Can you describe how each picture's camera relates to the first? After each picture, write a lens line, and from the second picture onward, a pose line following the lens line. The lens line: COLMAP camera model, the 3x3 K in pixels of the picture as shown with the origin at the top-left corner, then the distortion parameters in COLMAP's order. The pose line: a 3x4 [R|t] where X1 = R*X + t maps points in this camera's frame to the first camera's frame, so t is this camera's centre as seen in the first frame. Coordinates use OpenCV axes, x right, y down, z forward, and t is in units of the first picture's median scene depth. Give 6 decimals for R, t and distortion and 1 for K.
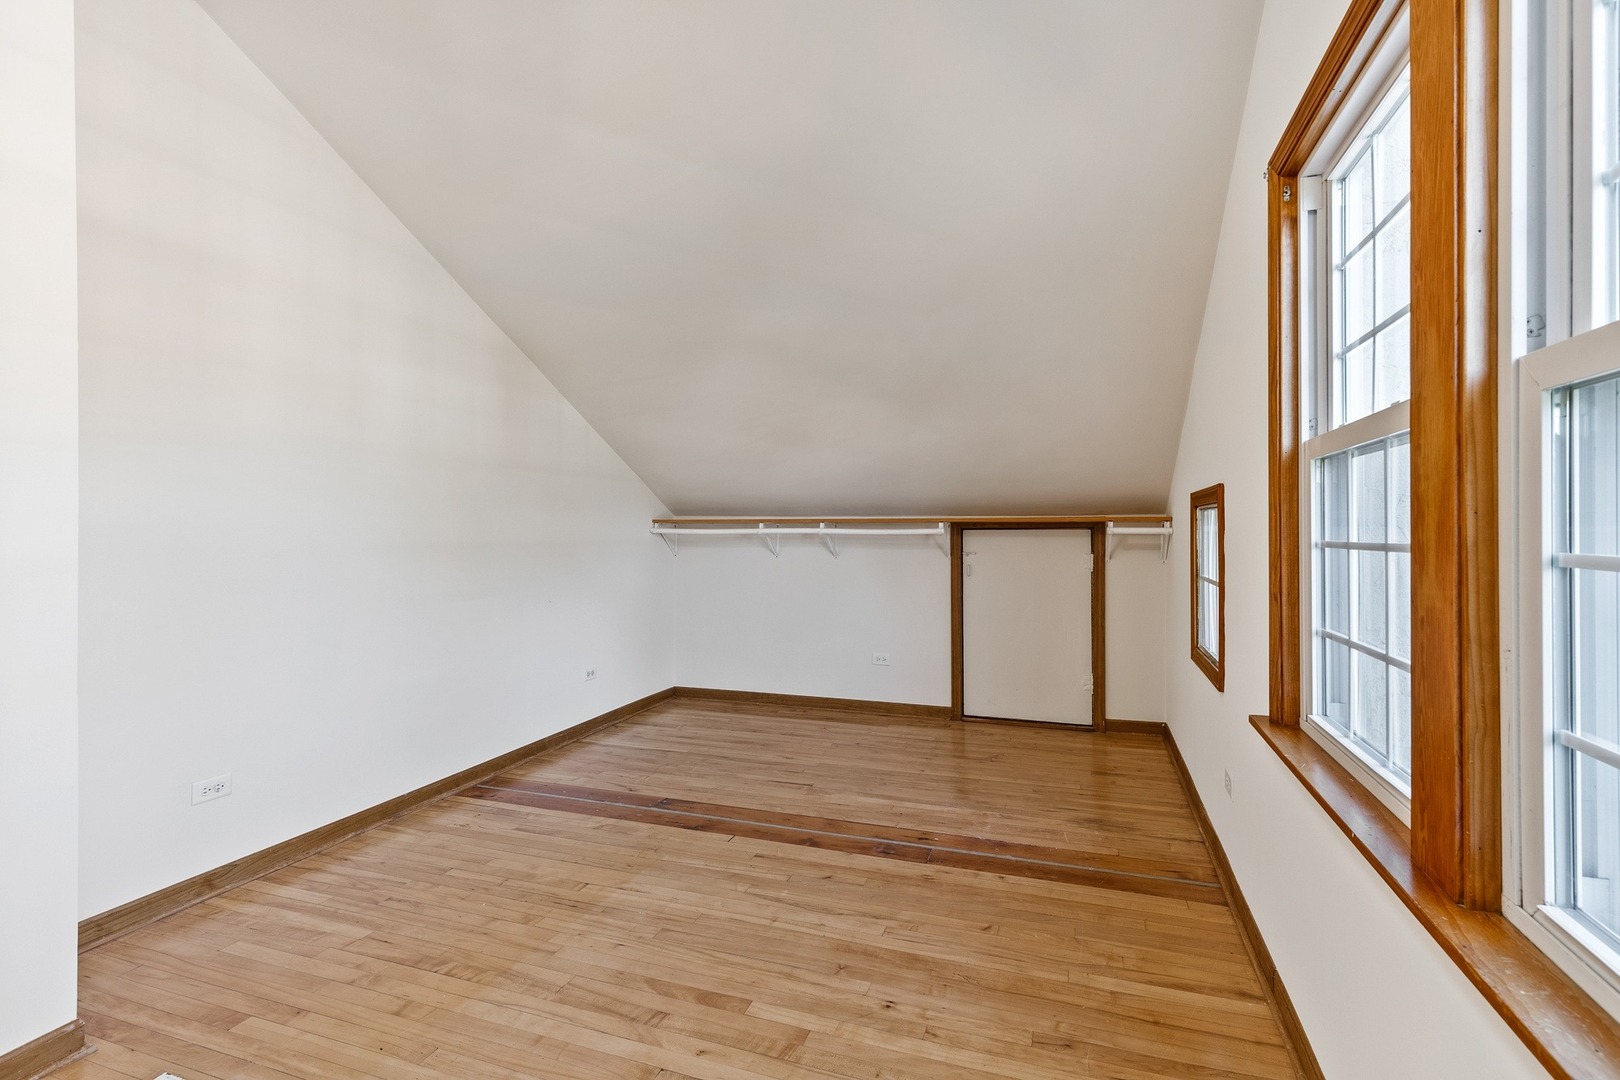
lens RADIAL K [[746.3, 0, 810.6], [0, 746.3, 538.1], [0, 0, 1]] dist [0.009662, -0.002558]
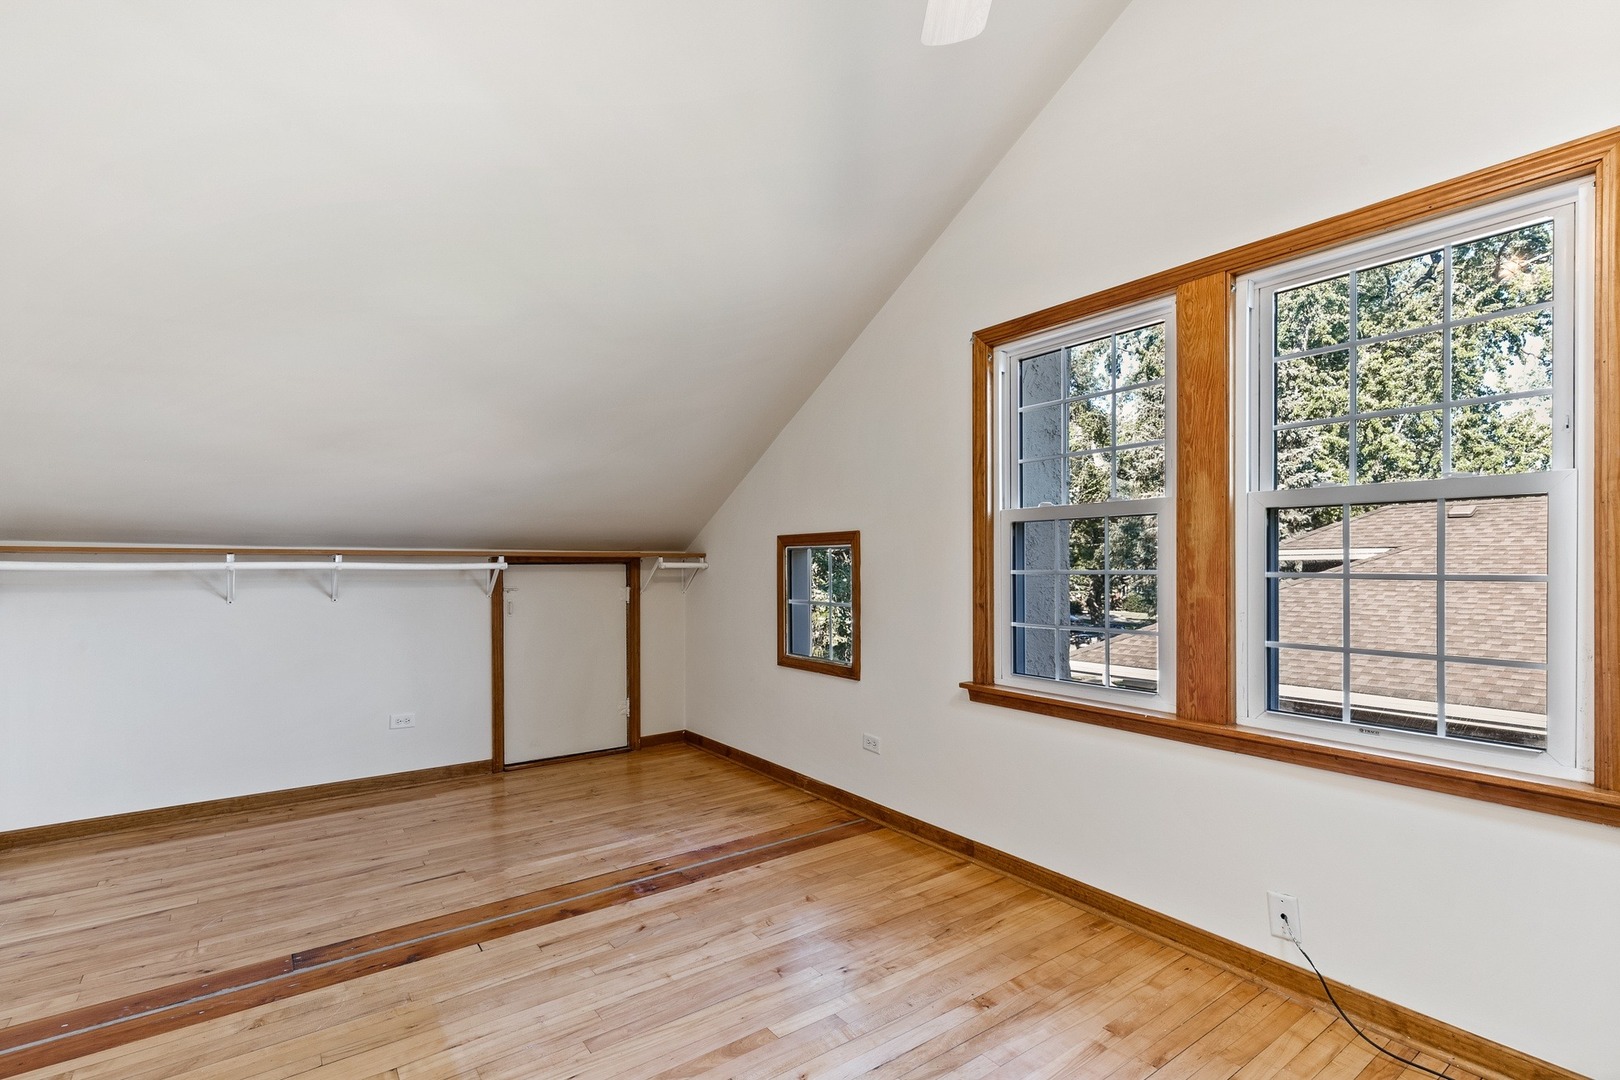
lens RADIAL K [[769.1, 0, 811.7], [0, 769.1, 568.2], [0, 0, 1]] dist [0.009662, -0.001449]
pose [[0.558604, -0.002505, 0.829431, -0.534957], [0.010491, 0.999937, -0.004046, 0.001864], [-0.829368, 0.010962, 0.558595, 0.213701]]
